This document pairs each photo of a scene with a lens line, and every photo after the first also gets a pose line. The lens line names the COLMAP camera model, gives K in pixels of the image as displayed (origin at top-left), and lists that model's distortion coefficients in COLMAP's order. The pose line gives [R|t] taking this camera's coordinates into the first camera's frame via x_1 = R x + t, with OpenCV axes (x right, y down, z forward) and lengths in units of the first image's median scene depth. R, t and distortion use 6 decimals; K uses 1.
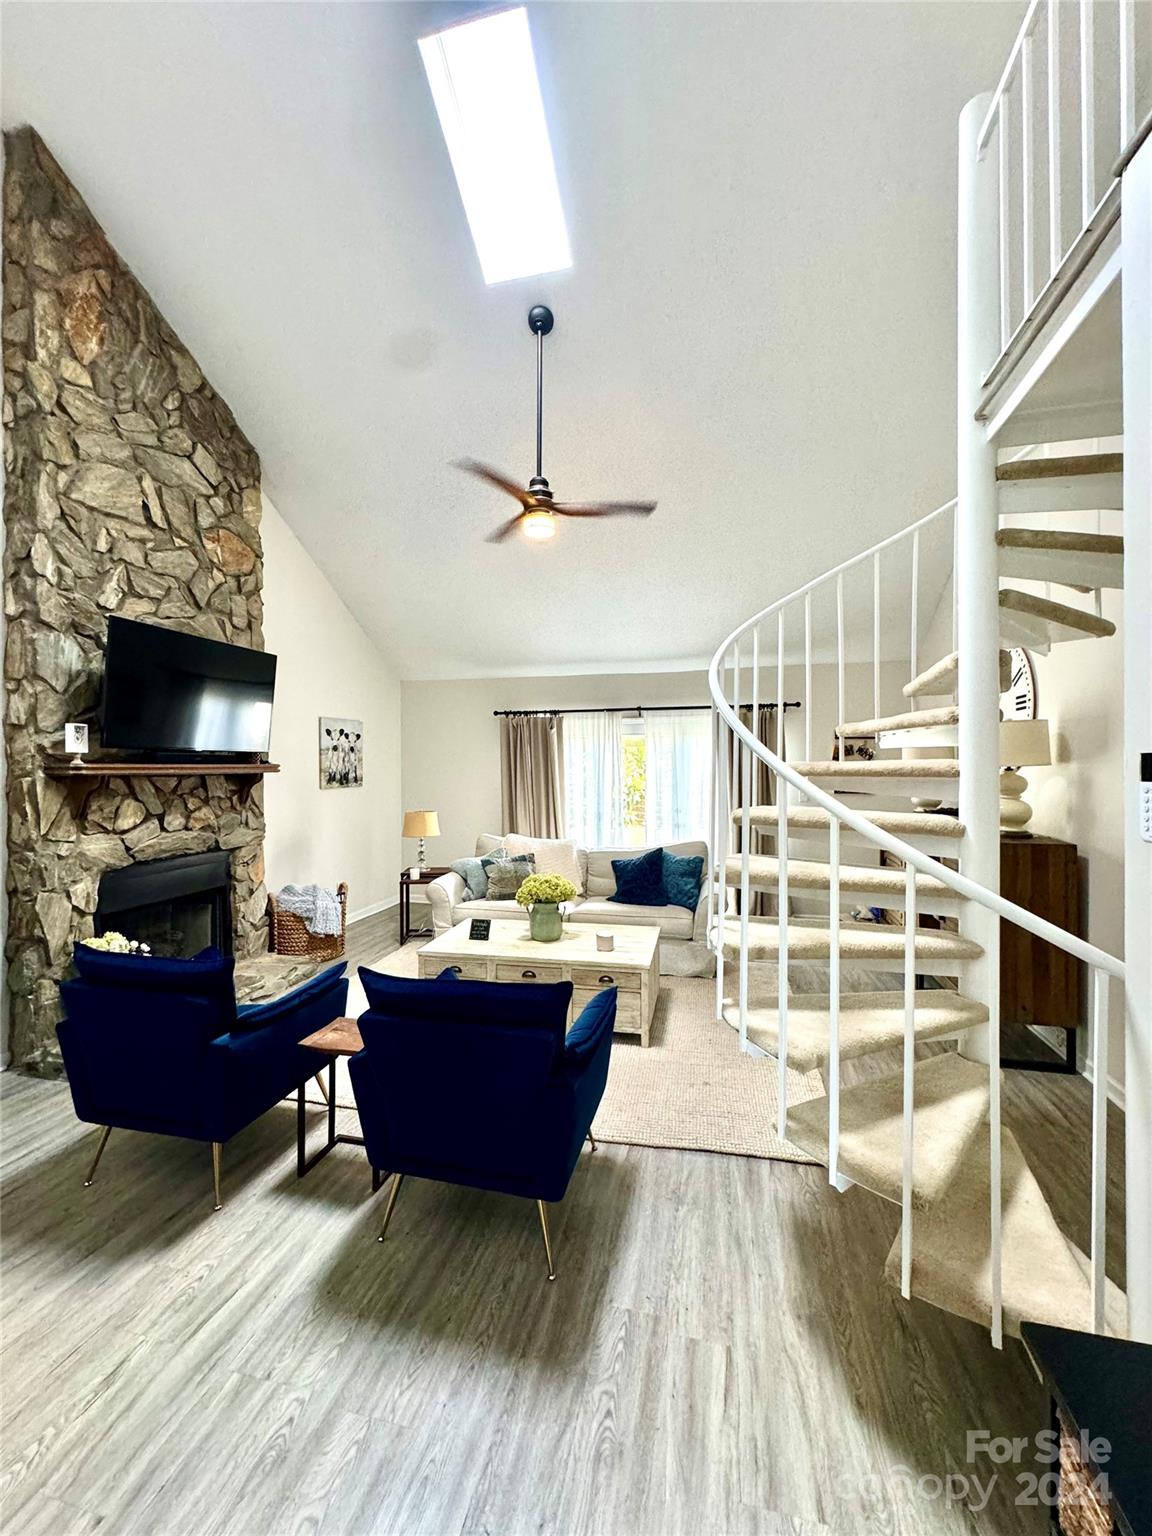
lens RADIAL K [[613.1, 0, 578.7], [0, 613.1, 770.2], [0, 0, 1]] dist [-0.010368, 0.001359]
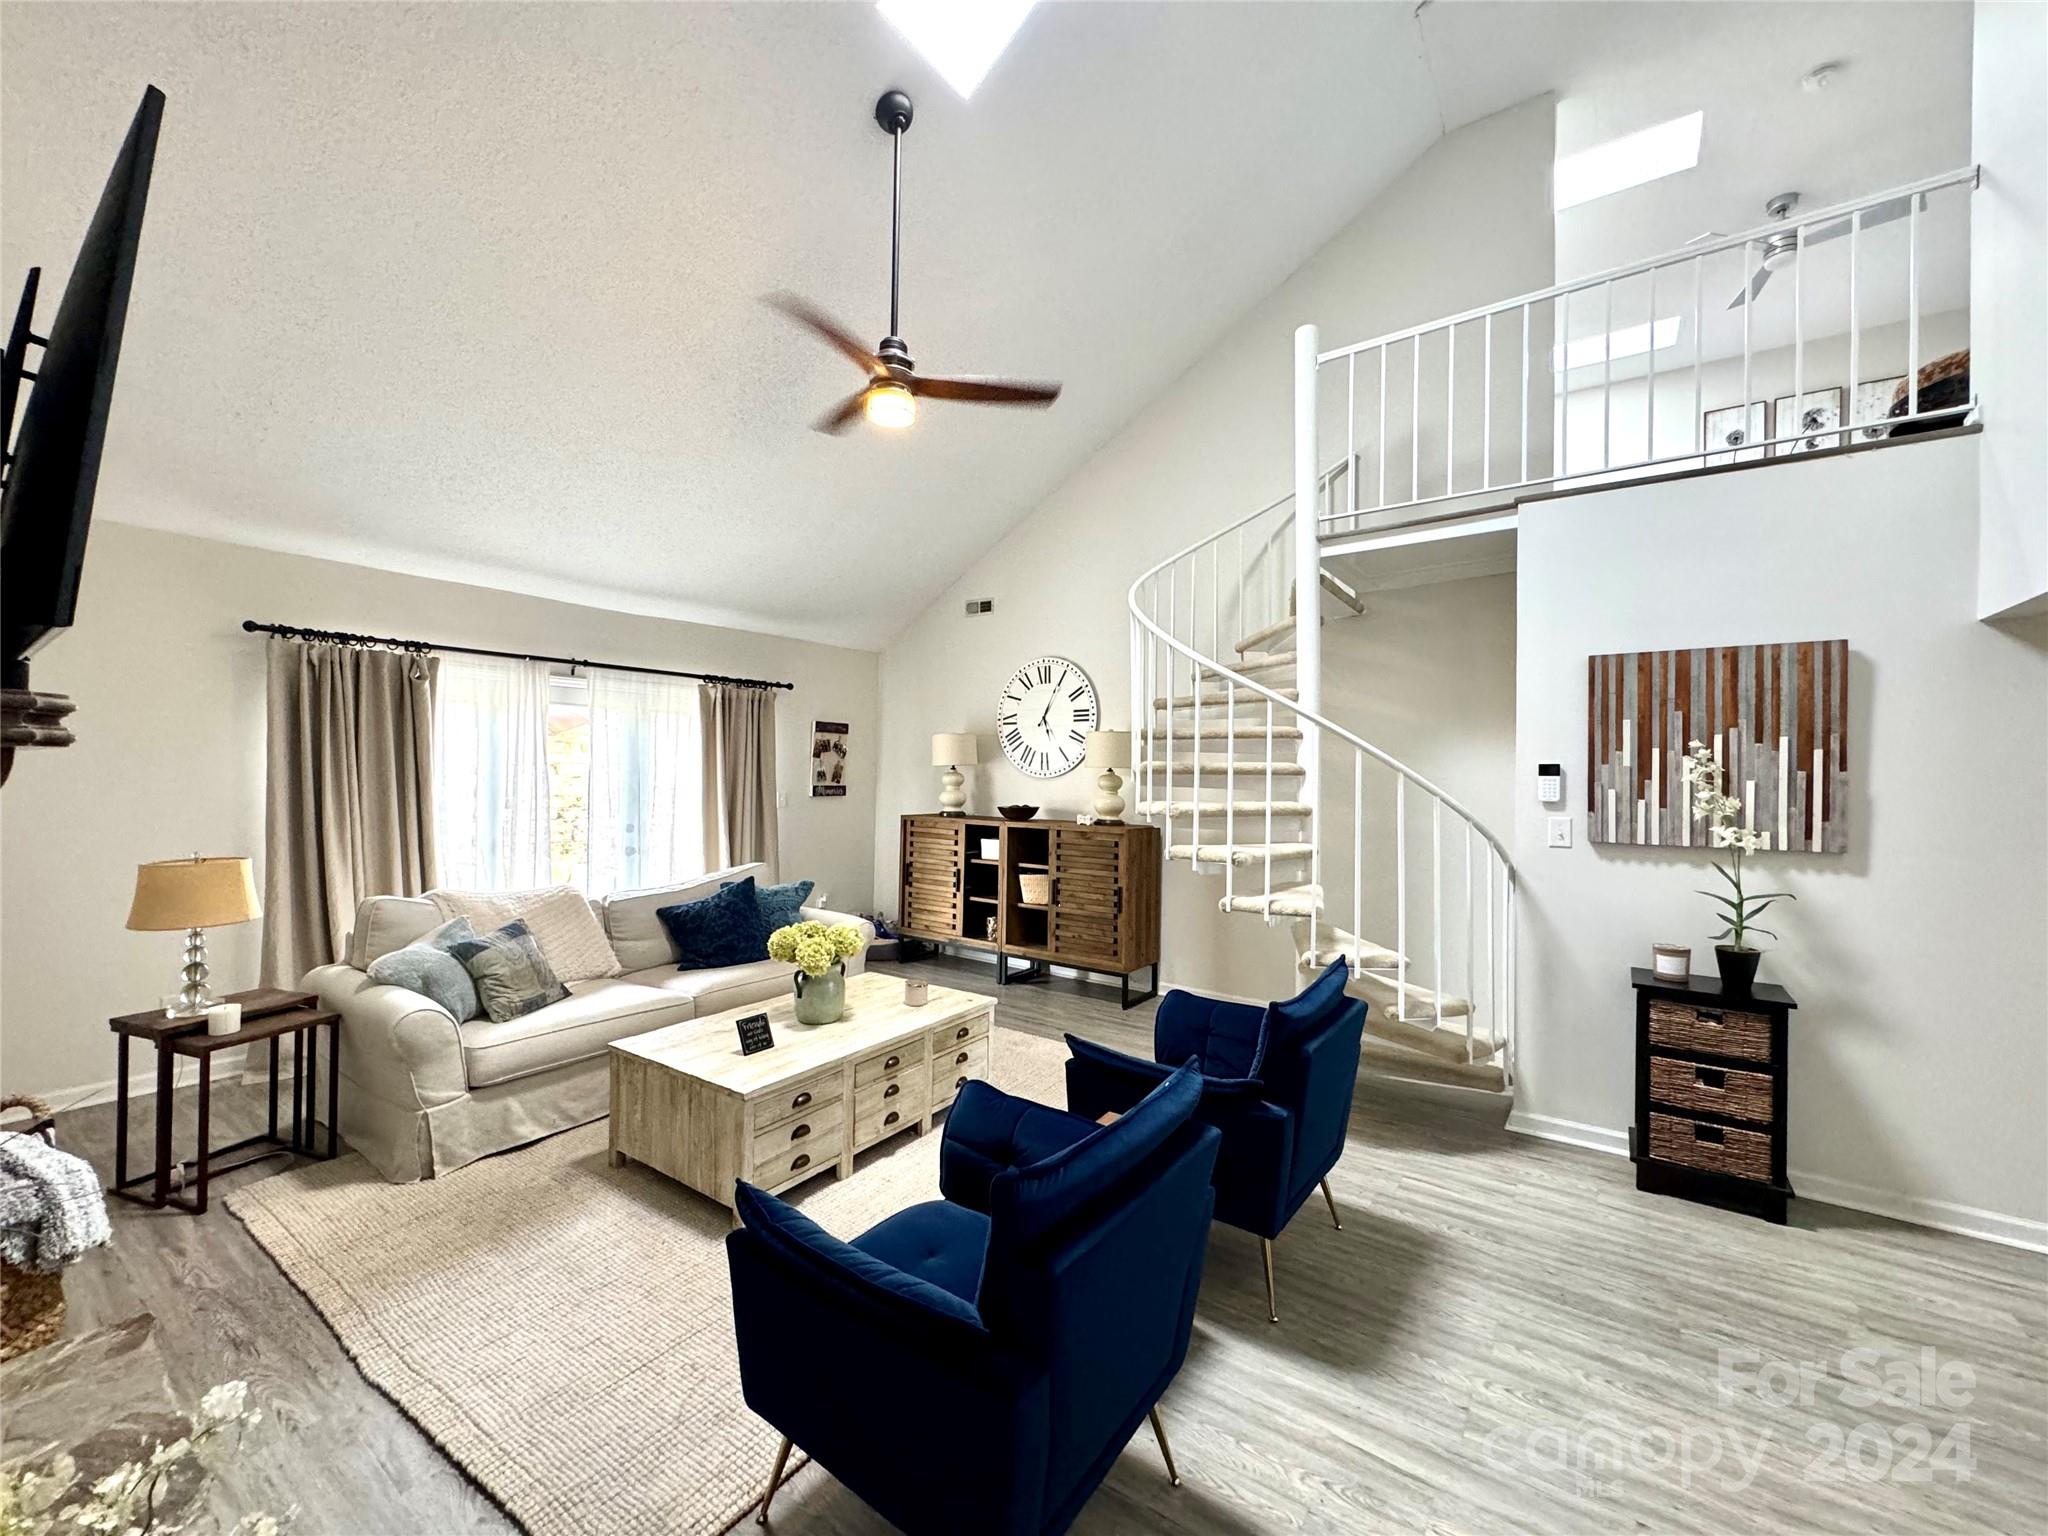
lens RADIAL K [[817.5, 0, 1020.4], [0, 817.5, 773.8], [0, 0, 1]] dist [-0.010368, 0.001359]
pose [[0.381220, 0.008490, 0.924445, -0.527911], [-0.011353, 0.999925, -0.004501, 0.008972], [-0.924415, -0.008779, 0.381288, 0.317222]]
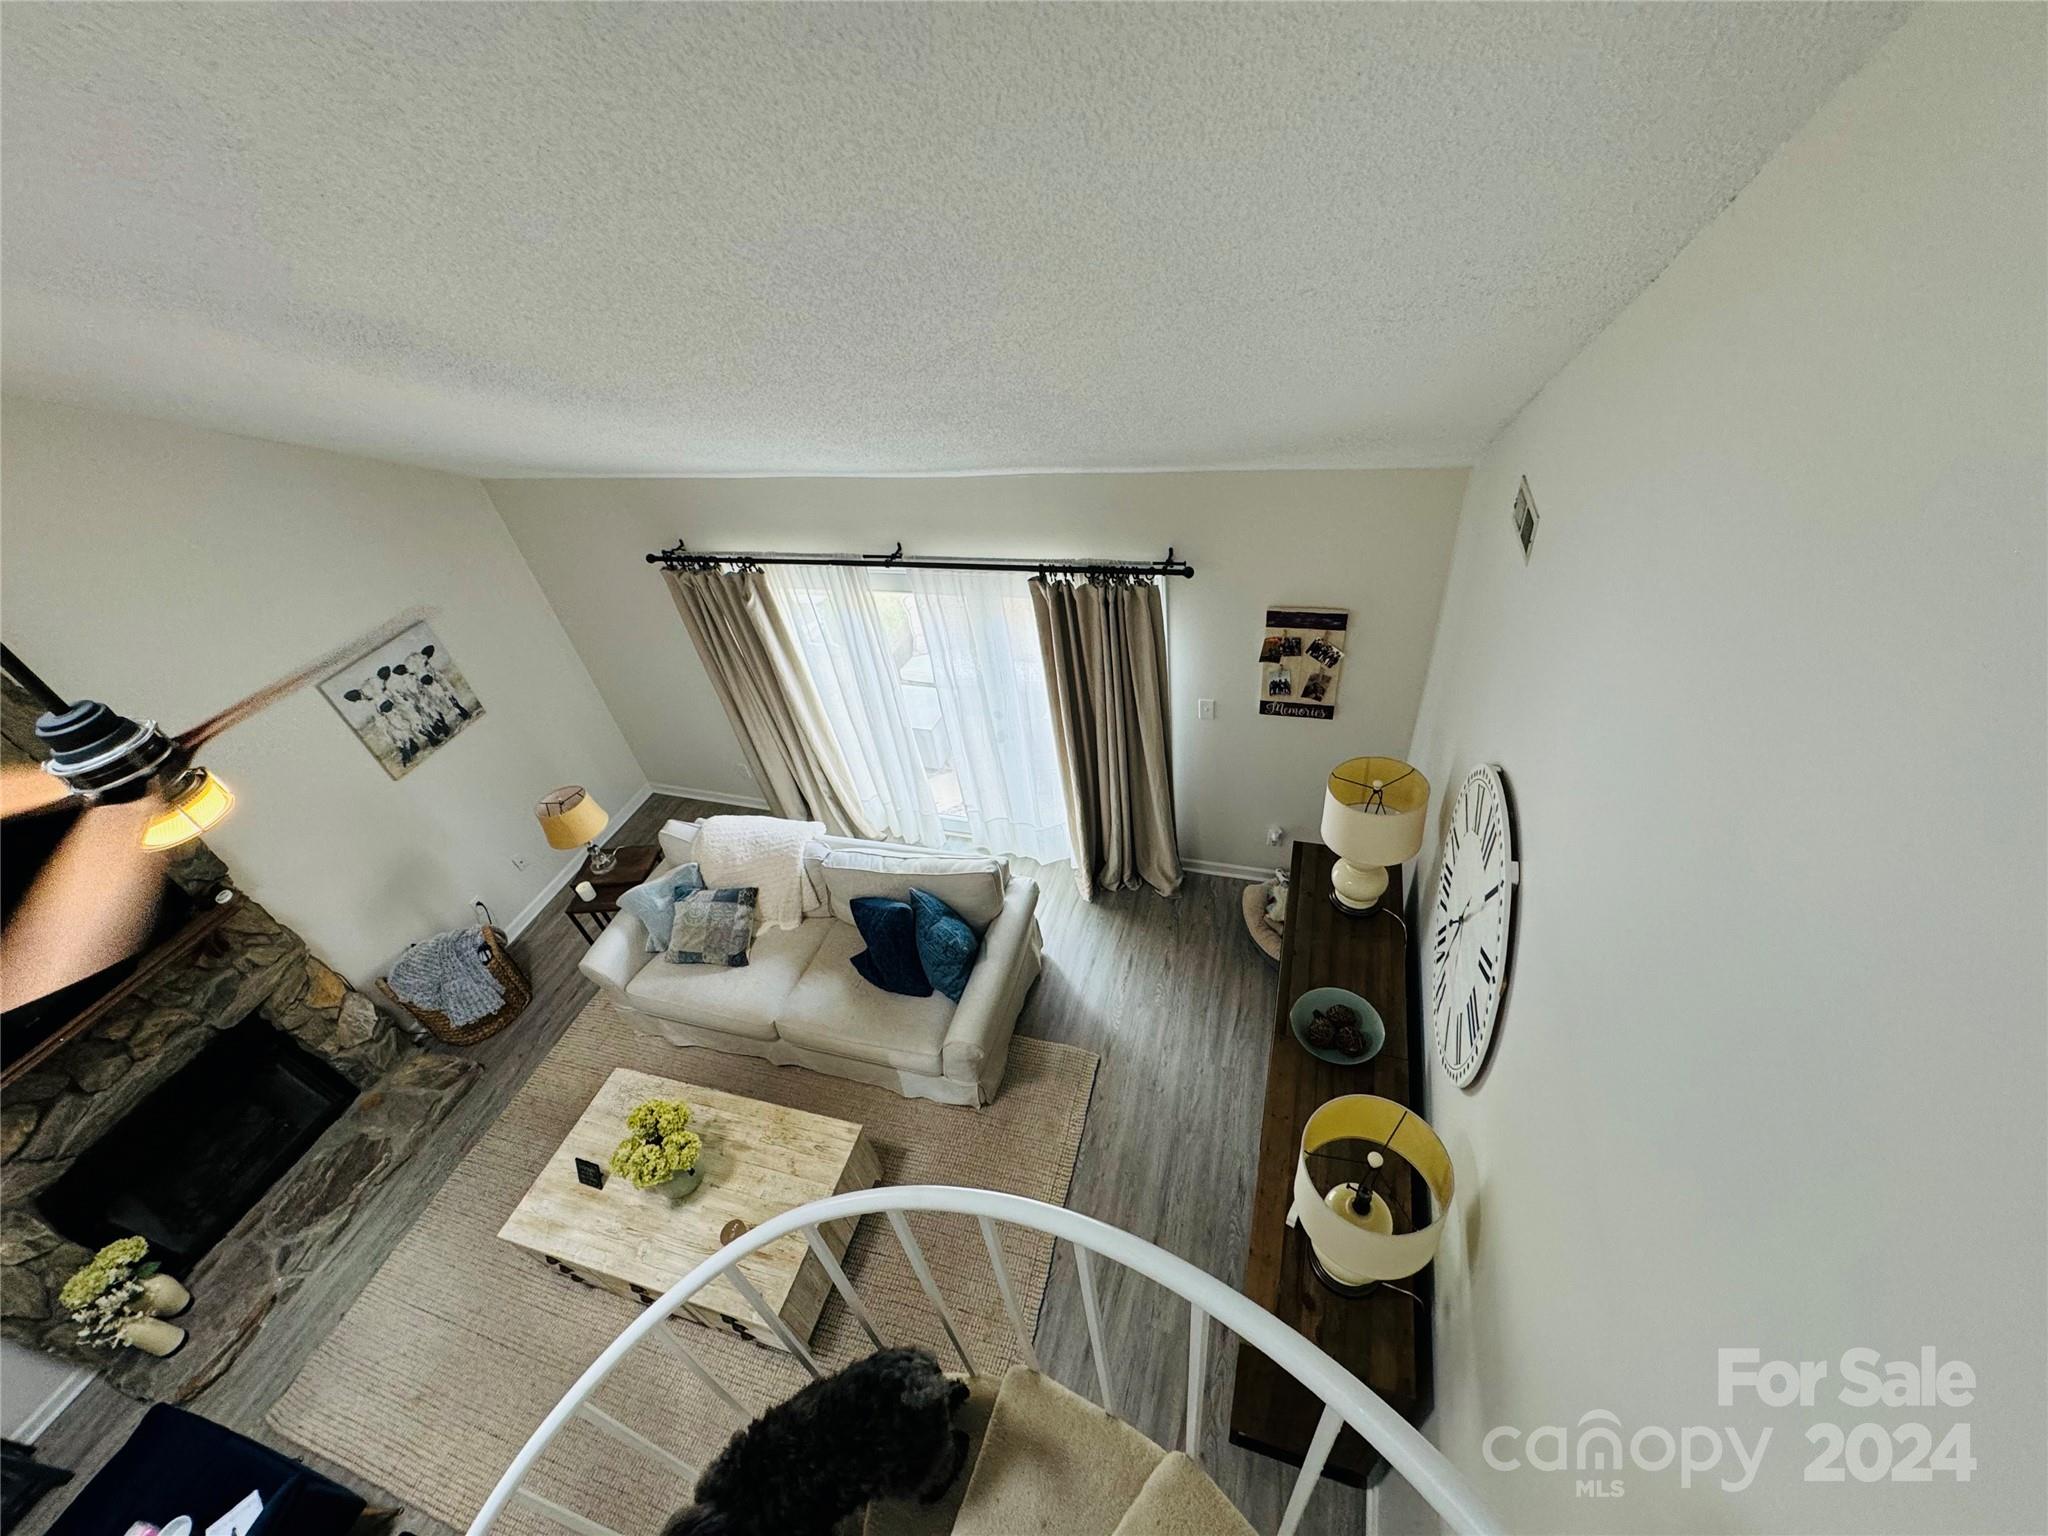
lens RADIAL K [[817.5, 0, 1025.9], [0, 817.5, 770.3], [0, 0, 1]] dist [-0.010368, 0.001359]
pose [[0.989636, -0.048692, -0.135090, 0.317908], [0.122858, 0.774122, 0.621000, -0.405589], [0.074338, -0.631161, 0.772082, 0.412877]]
